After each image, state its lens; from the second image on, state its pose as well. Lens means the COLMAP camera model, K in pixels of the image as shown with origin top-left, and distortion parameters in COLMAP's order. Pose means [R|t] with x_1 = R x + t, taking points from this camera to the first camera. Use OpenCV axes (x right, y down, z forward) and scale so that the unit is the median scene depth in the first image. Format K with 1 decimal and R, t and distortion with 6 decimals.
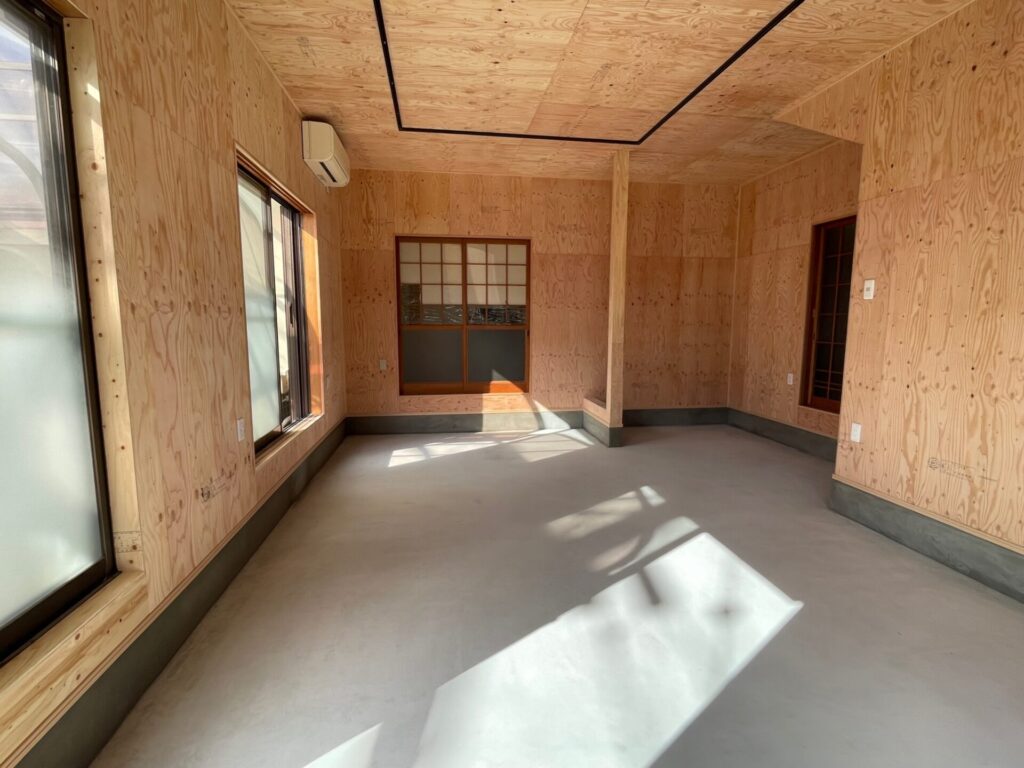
lens RADIAL K [[492.4, 0, 509.9], [0, 492.4, 380.3], [0, 0, 1]] dist [-0.002260, -0.000637]
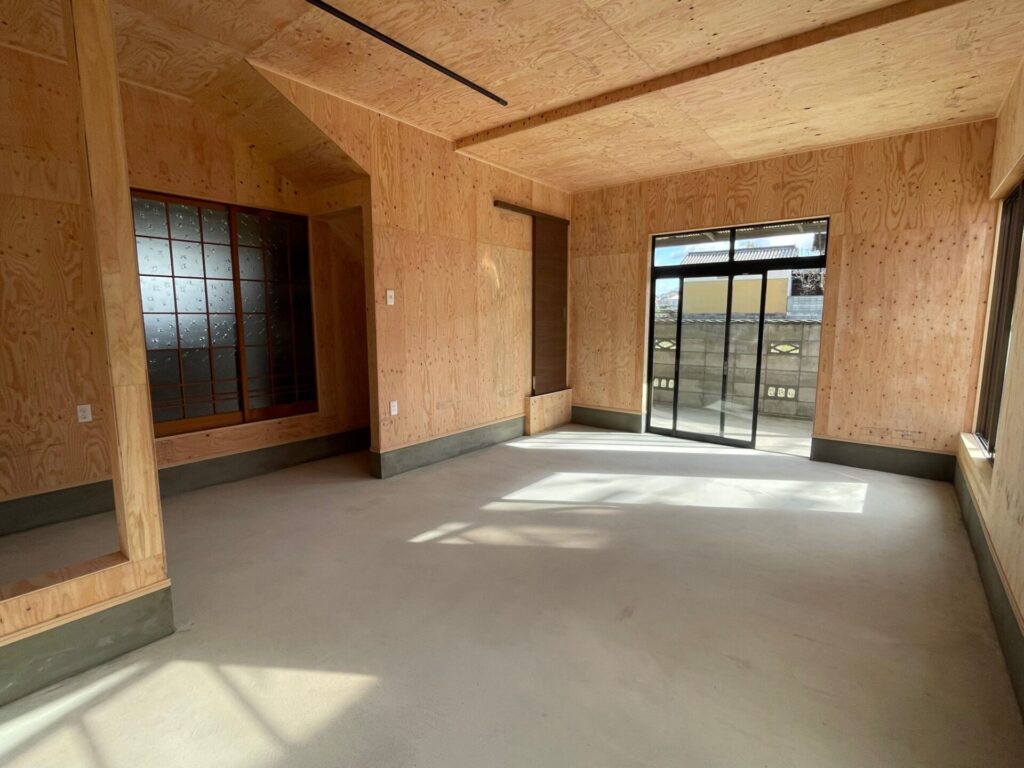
lens RADIAL K [[491.5, 0, 511.5], [0, 491.5, 381.2], [0, 0, 1]] dist [-0.003022, -0.000605]
pose [[-0.687902, -0.096076, 0.719416, -0.394165], [0.085920, 0.973451, 0.212159, -0.192450], [-0.720700, 0.207757, -0.661384, 1.488753]]
